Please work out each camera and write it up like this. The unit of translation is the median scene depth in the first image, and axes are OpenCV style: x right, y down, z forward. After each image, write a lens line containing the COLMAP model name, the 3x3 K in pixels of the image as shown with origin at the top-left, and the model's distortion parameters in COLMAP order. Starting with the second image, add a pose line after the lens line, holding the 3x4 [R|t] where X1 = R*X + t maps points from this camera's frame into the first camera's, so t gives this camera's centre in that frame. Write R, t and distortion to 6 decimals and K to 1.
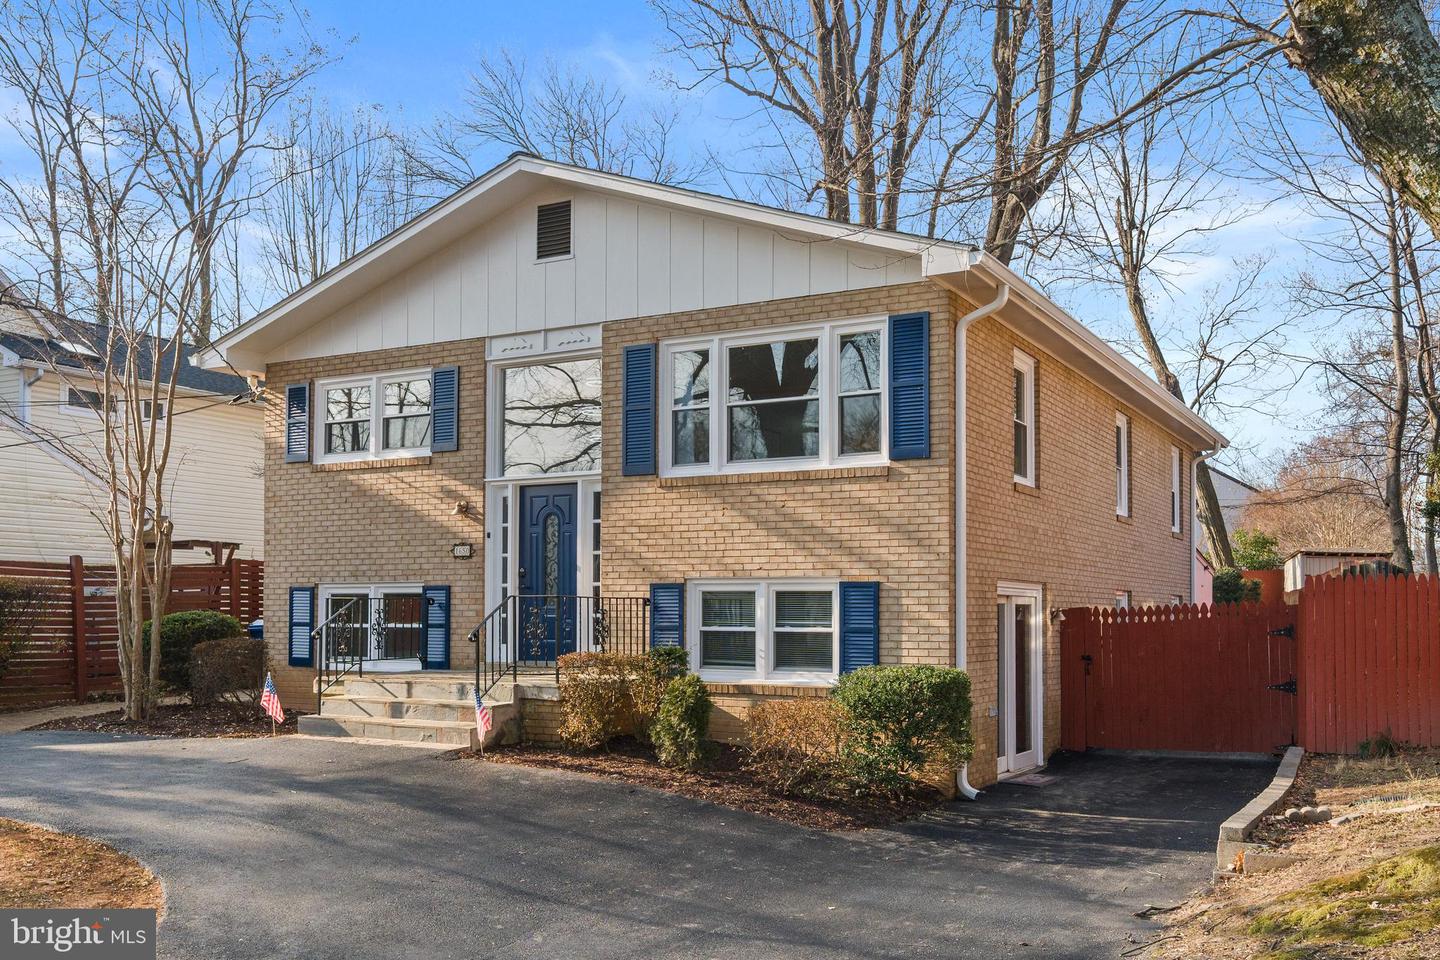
lens RADIAL K [[1332.1, 0, 713.6], [0, 1332.1, 588.4], [0, 0, 1]] dist [0.002152, 0.000000]
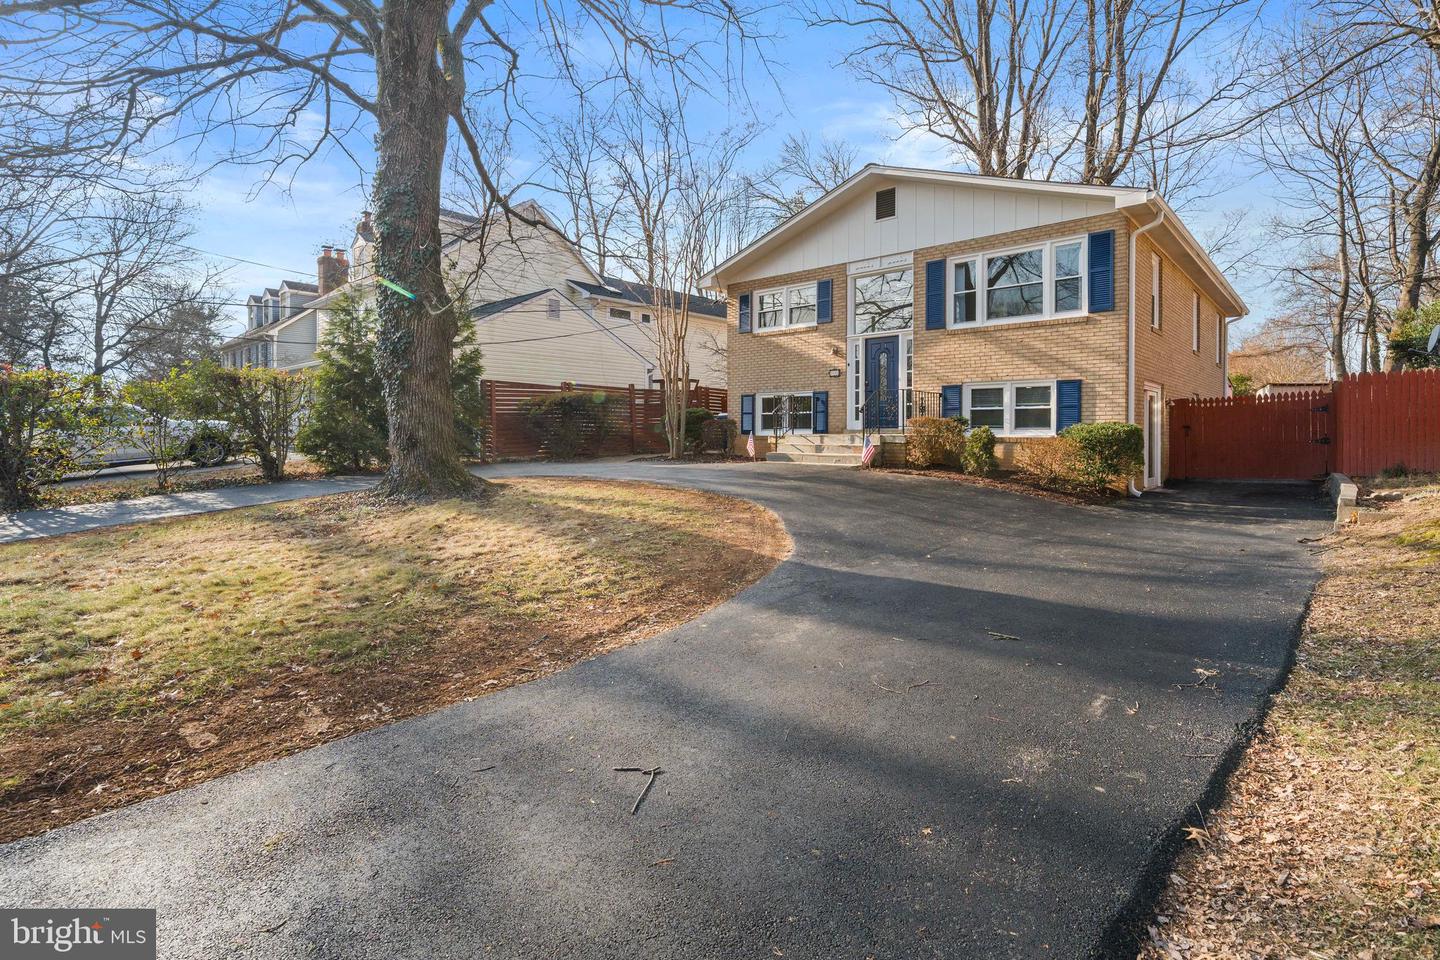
lens RADIAL K [[698.3, 0, 724.9], [0, 698.3, 444.4], [0, 0, 1]] dist [-0.001592, 0.000462]
pose [[0.977207, 0.000242, -0.212290, -0.129900], [0.007109, 0.999401, 0.033862, 0.041268], [0.212171, -0.034600, 0.976620, -0.044020]]
